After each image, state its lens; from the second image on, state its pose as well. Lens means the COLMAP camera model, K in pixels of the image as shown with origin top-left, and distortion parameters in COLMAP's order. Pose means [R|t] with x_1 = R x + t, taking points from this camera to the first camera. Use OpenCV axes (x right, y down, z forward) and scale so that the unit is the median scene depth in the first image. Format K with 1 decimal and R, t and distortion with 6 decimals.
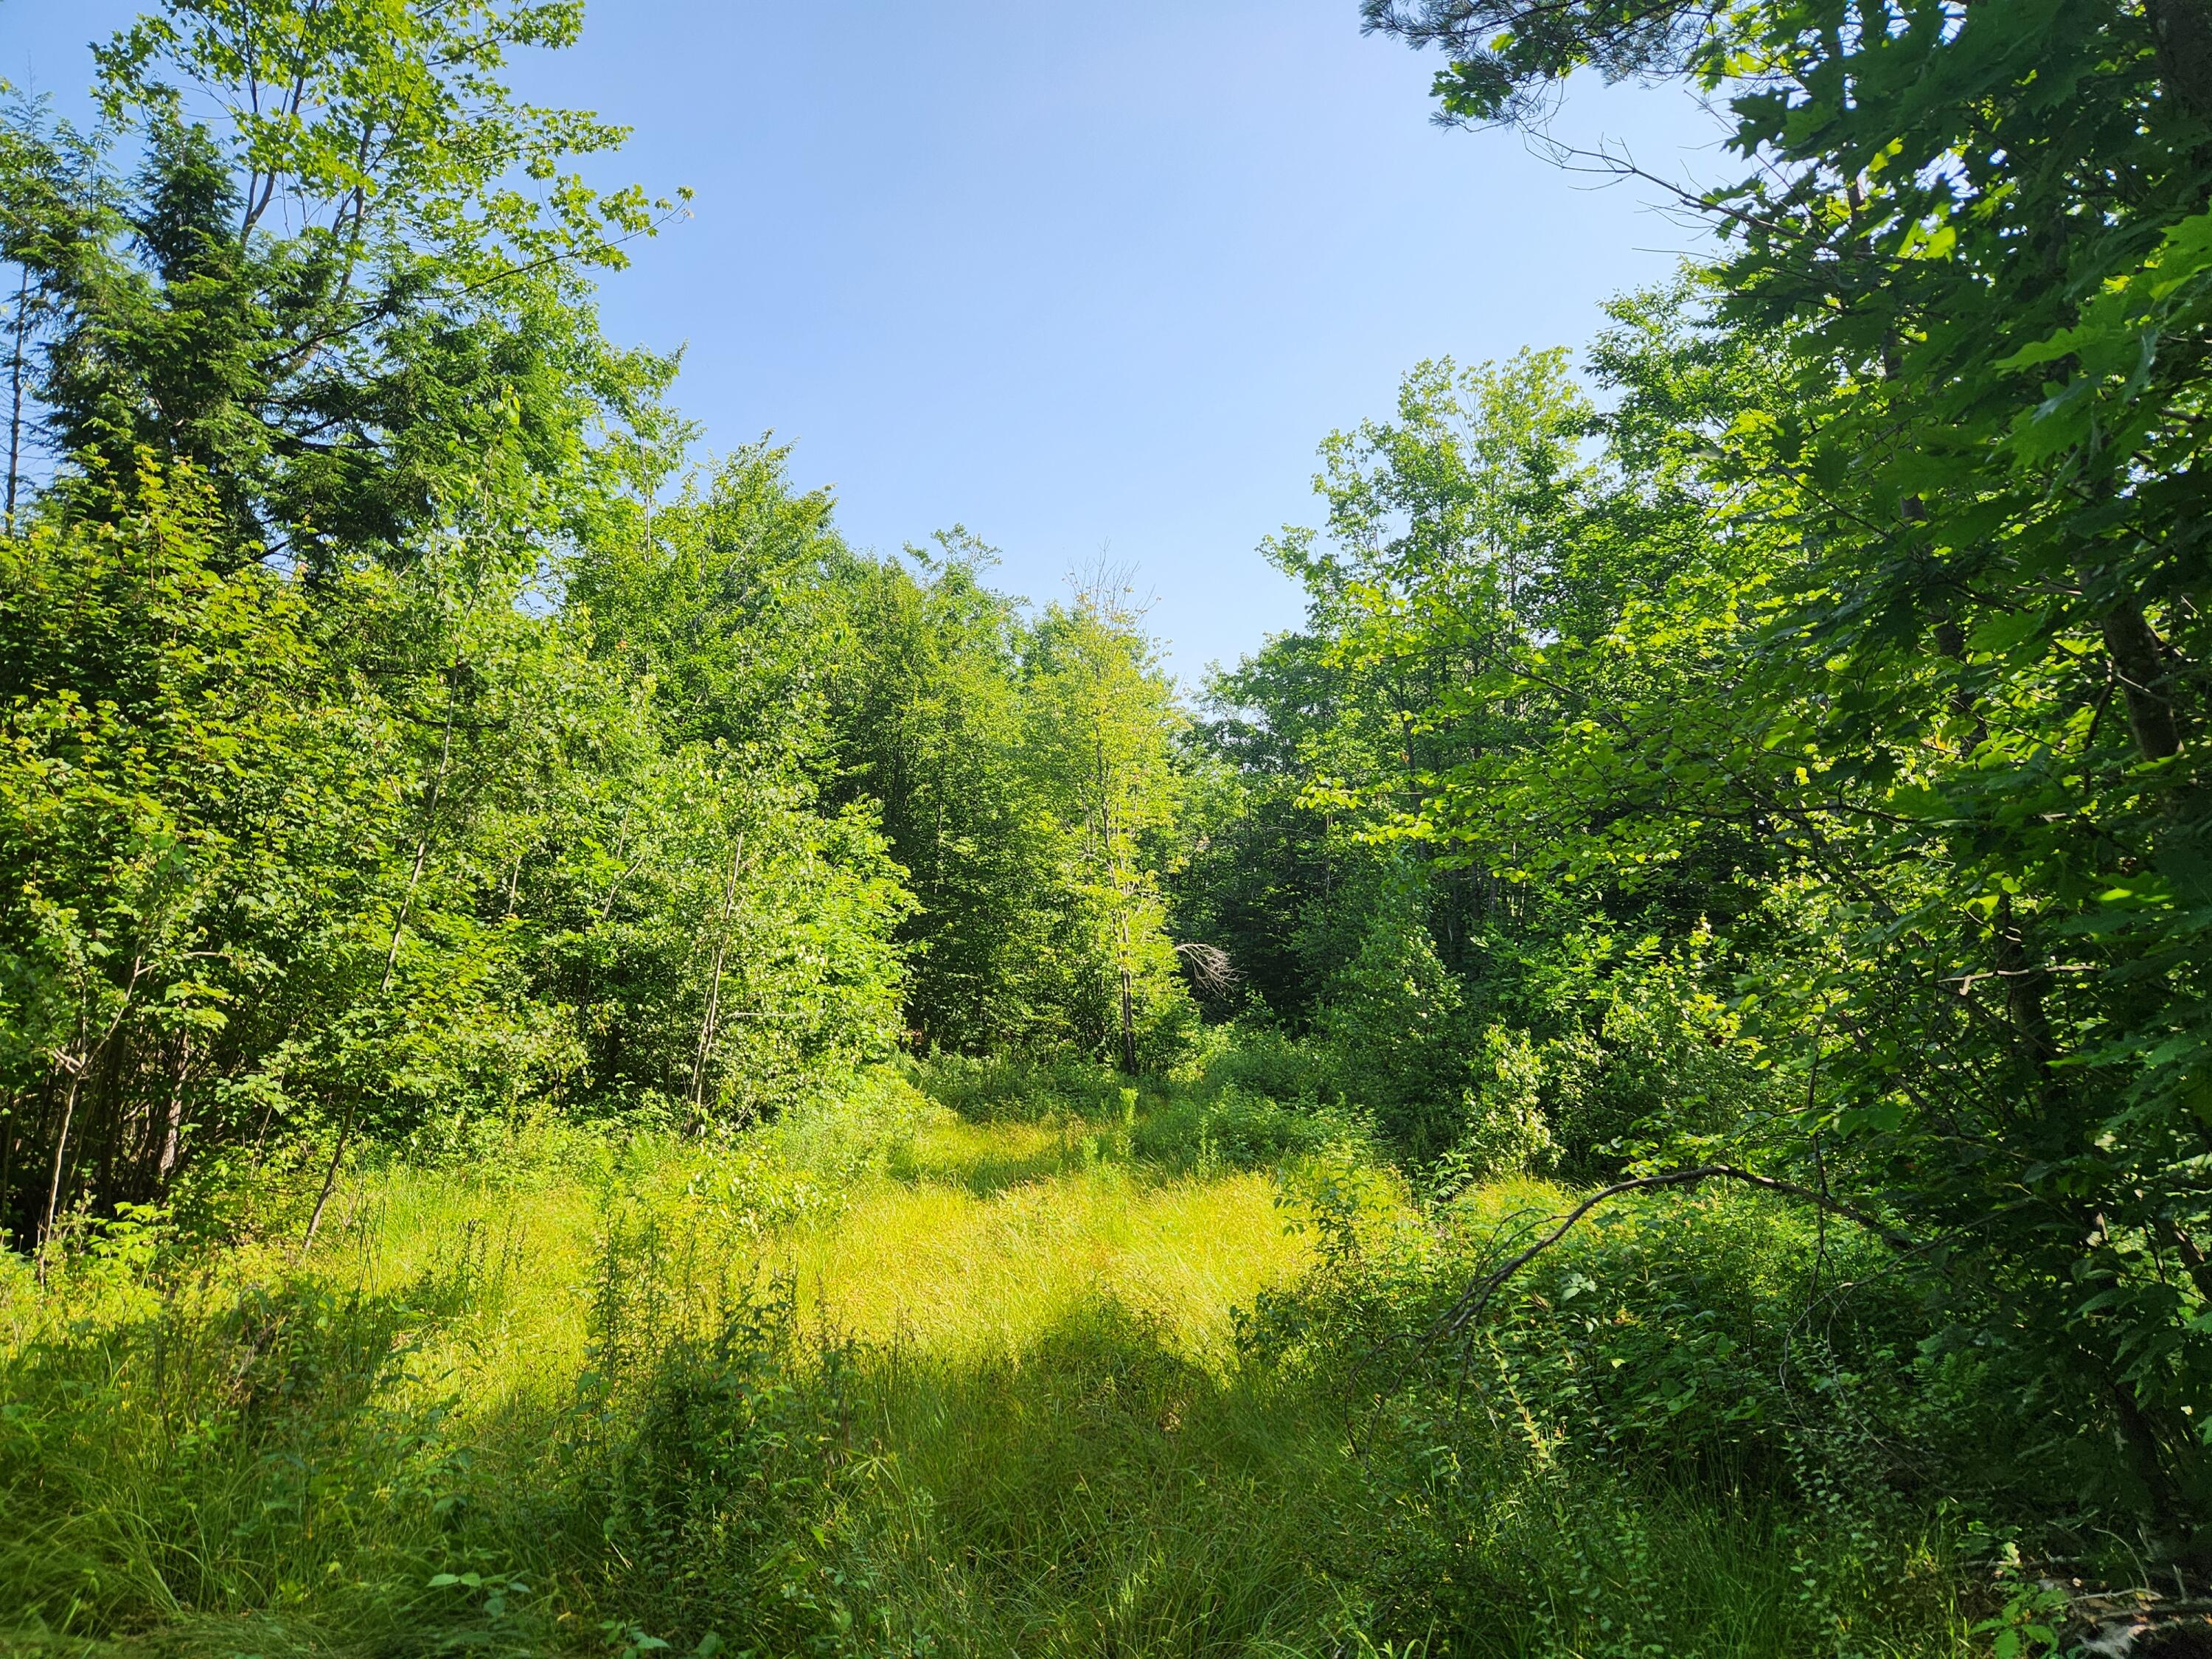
lens RADIAL K [[1450.1, 0, 1106.0], [0, 1450.1, 829.5], [0, 0, 1]] dist [0.072257, -0.051588]
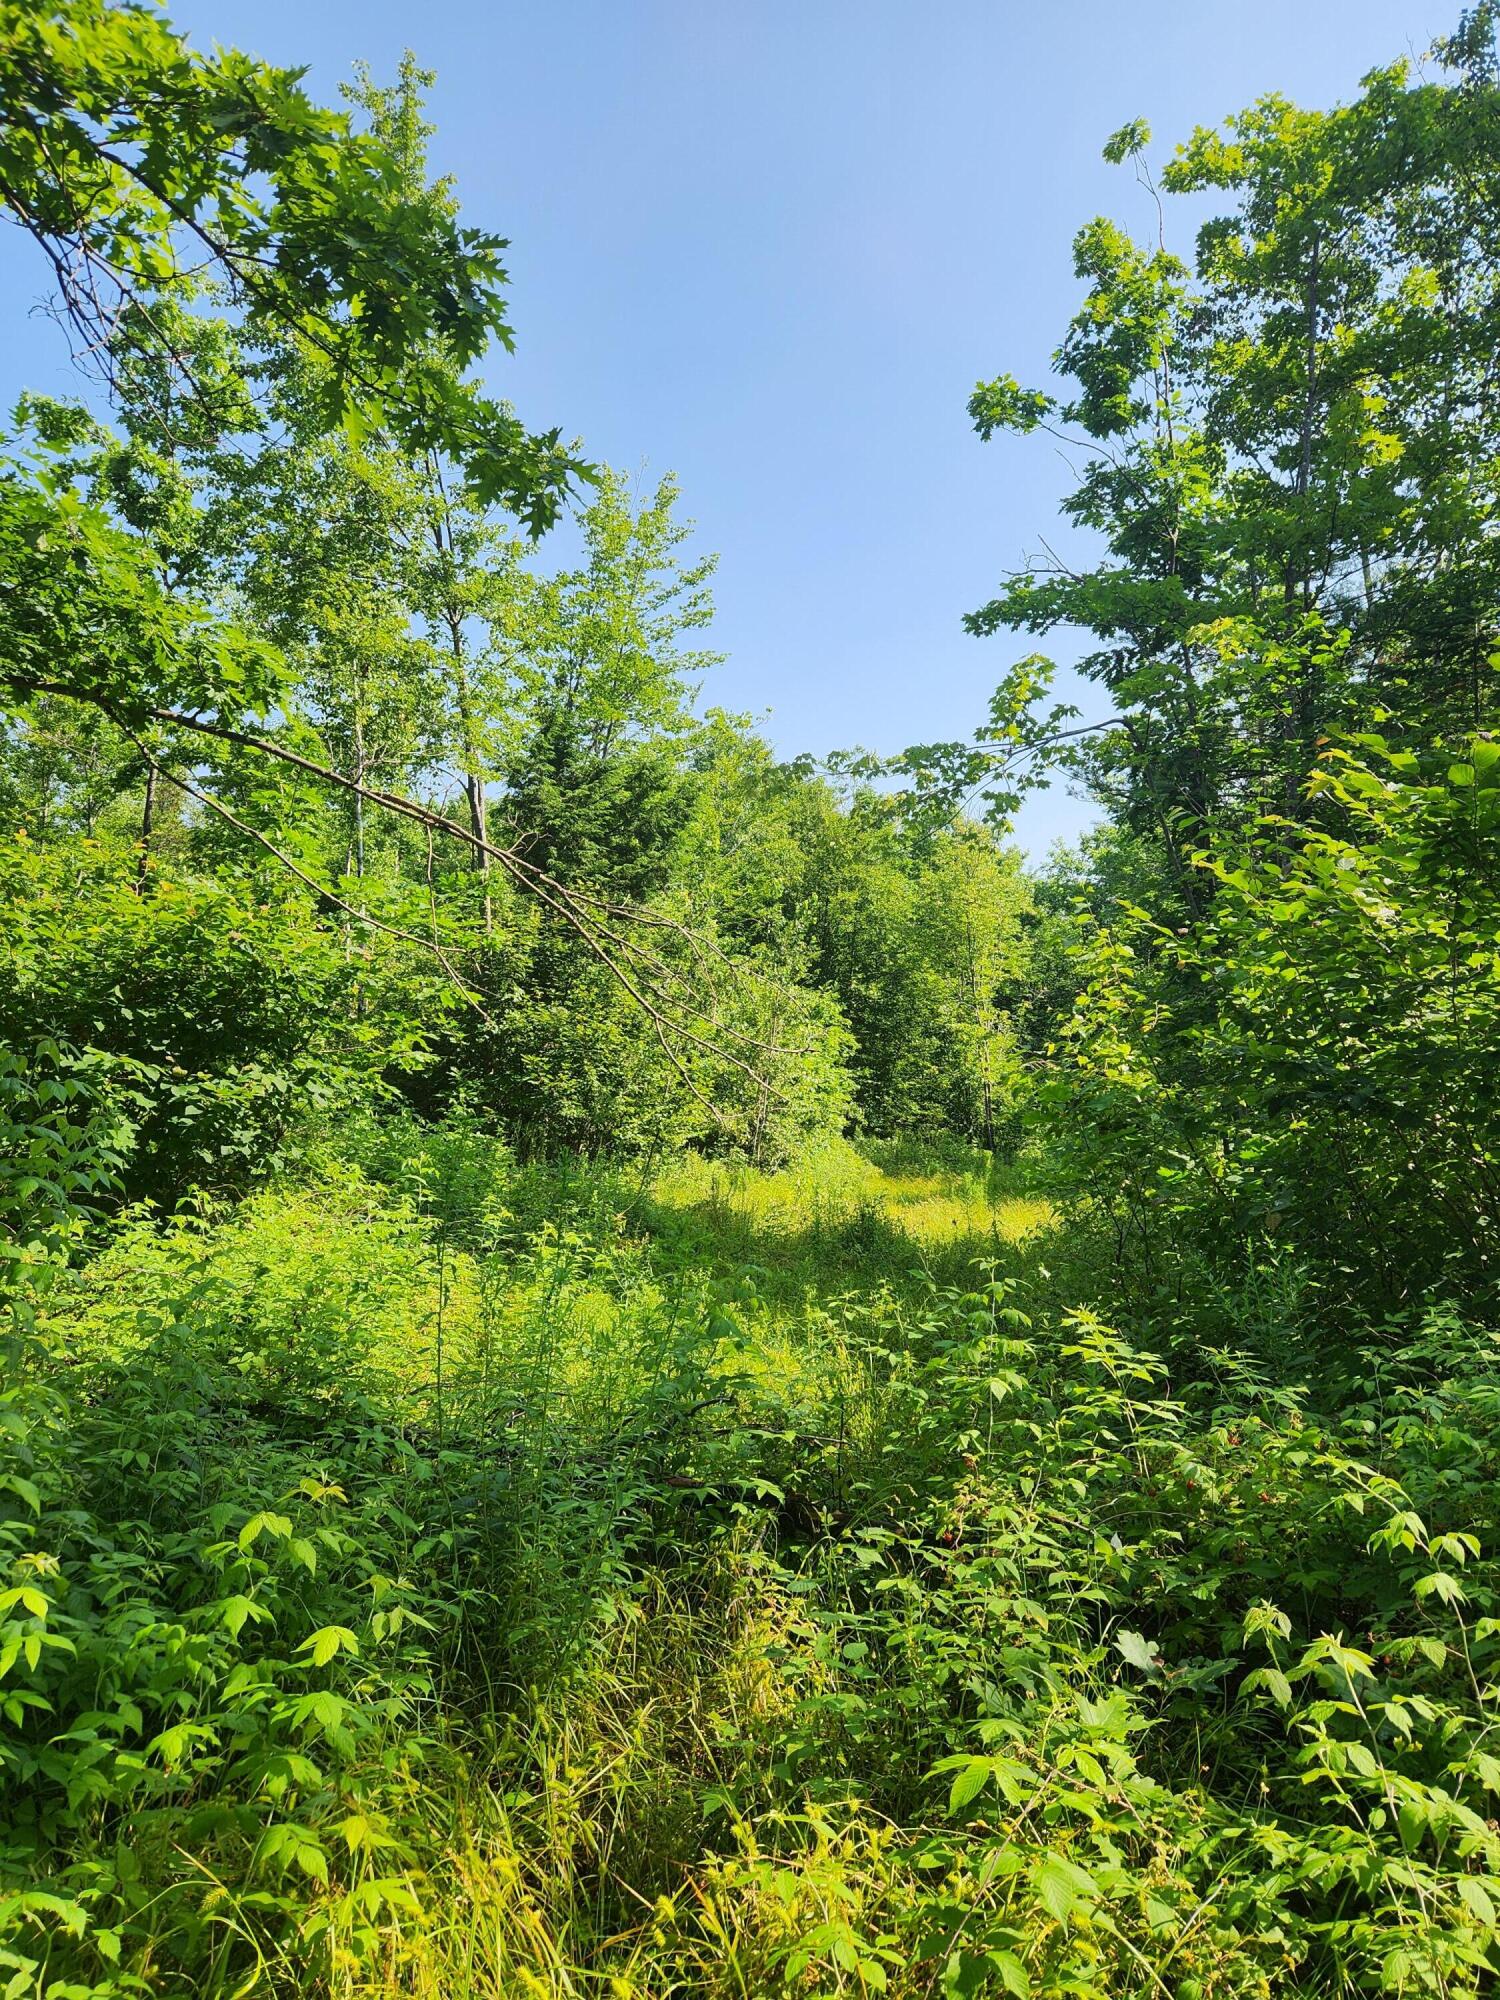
lens RADIAL K [[1311.1, 0, 750.0], [0, 1311.1, 1000.0], [0, 0, 1]] dist [0.072257, -0.051588]
pose [[0.986327, 0.001320, -0.164793, -0.009495], [0.006207, 0.998961, 0.045149, -0.117860], [0.164681, -0.045554, 0.985294, -0.867926]]
